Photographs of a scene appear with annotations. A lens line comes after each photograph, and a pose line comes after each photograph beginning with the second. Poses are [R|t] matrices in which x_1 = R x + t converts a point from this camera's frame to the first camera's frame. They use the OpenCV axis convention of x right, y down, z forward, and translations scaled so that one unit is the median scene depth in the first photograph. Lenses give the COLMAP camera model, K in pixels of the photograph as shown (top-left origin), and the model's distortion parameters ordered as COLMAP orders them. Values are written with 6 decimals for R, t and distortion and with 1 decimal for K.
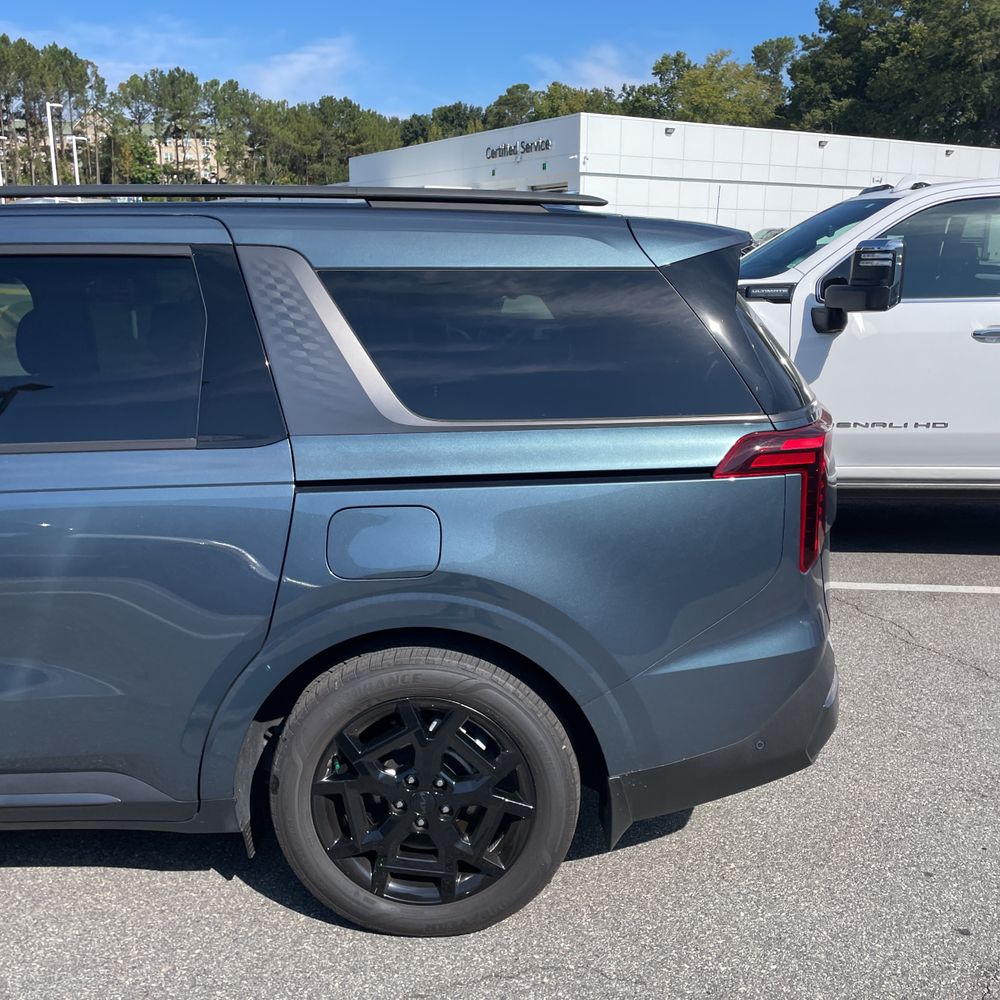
lens RADIAL K [[1012.8, 0, 504.3], [0, 1012.8, 489.2], [0, 0, 1]] dist [0.089672, -0.116344]
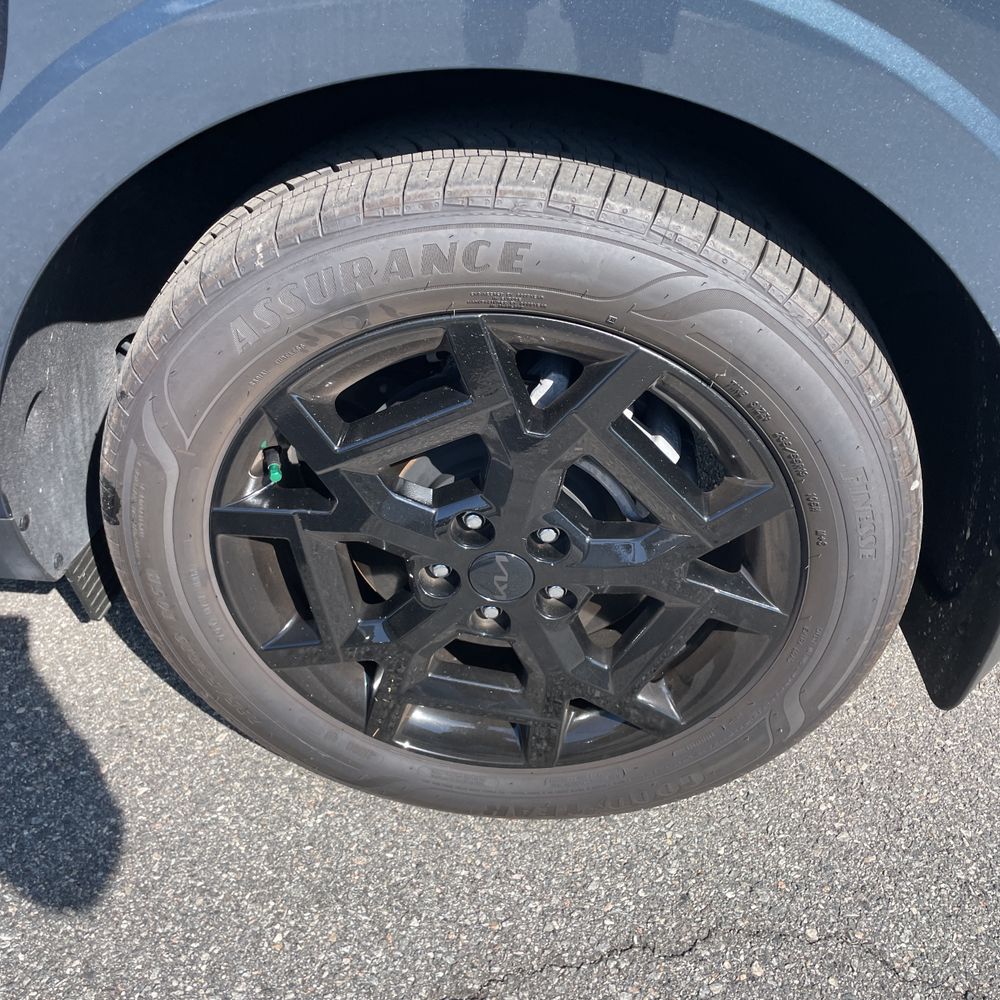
lens RADIAL K [[1012.8, 0, 504.3], [0, 1012.8, 489.2], [0, 0, 1]] dist [0.089672, -0.116344]
pose [[0.996145, 0.087113, -0.010300, -0.077690], [-0.074844, 0.905297, 0.418133, 0.117515], [0.045749, -0.415750, 0.908327, 0.670236]]
